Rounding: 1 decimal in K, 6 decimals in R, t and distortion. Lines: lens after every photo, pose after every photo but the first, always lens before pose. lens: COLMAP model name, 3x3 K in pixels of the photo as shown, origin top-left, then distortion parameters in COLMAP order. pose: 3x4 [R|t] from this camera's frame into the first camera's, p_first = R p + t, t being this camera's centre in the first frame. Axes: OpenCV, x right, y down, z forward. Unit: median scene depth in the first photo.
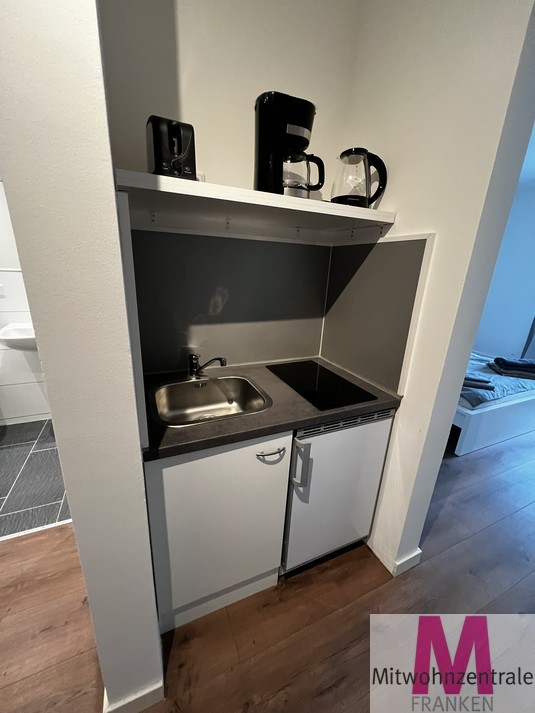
lens RADIAL K [[285.3, 0, 265.8], [0, 285.3, 356.3], [0, 0, 1]] dist [-0.000498, 0.000287]
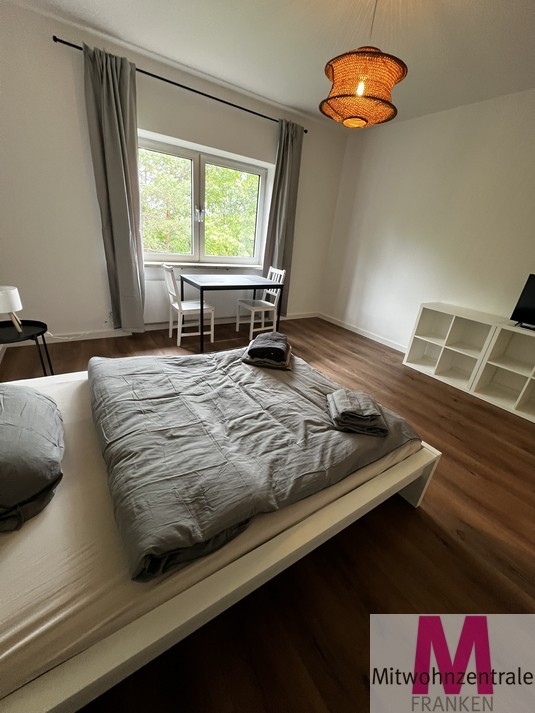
lens RADIAL K [[285.3, 0, 266.2], [0, 285.3, 356.0], [0, 0, 1]] dist [-0.000498, 0.000287]
pose [[-0.153426, -0.447939, 0.880801, 0.264507], [0.201956, 0.858326, 0.471688, -0.347509], [-0.967303, 0.250252, -0.041226, 1.224563]]
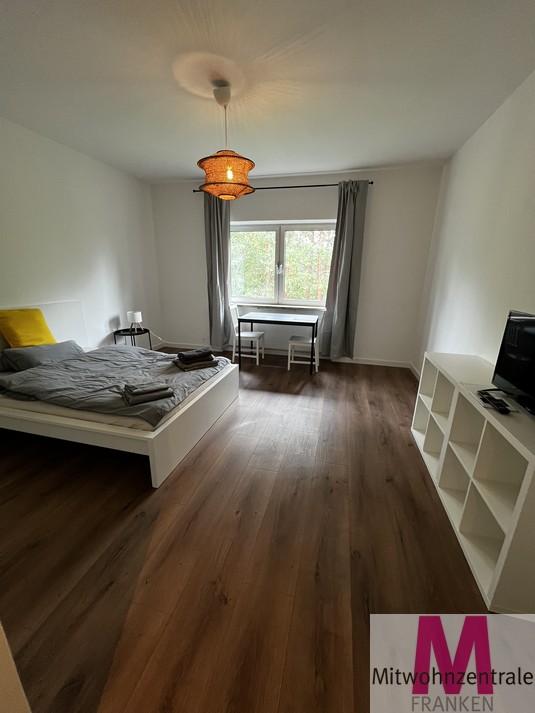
lens RADIAL K [[285.3, 0, 269.1], [0, 285.3, 356.9], [0, 0, 1]] dist [-0.000498, 0.000287]
pose [[0.619327, -0.256454, 0.742068, 0.336983], [0.247037, 0.960796, 0.125870, -0.035459], [-0.745257, 0.105364, 0.658400, 0.165126]]
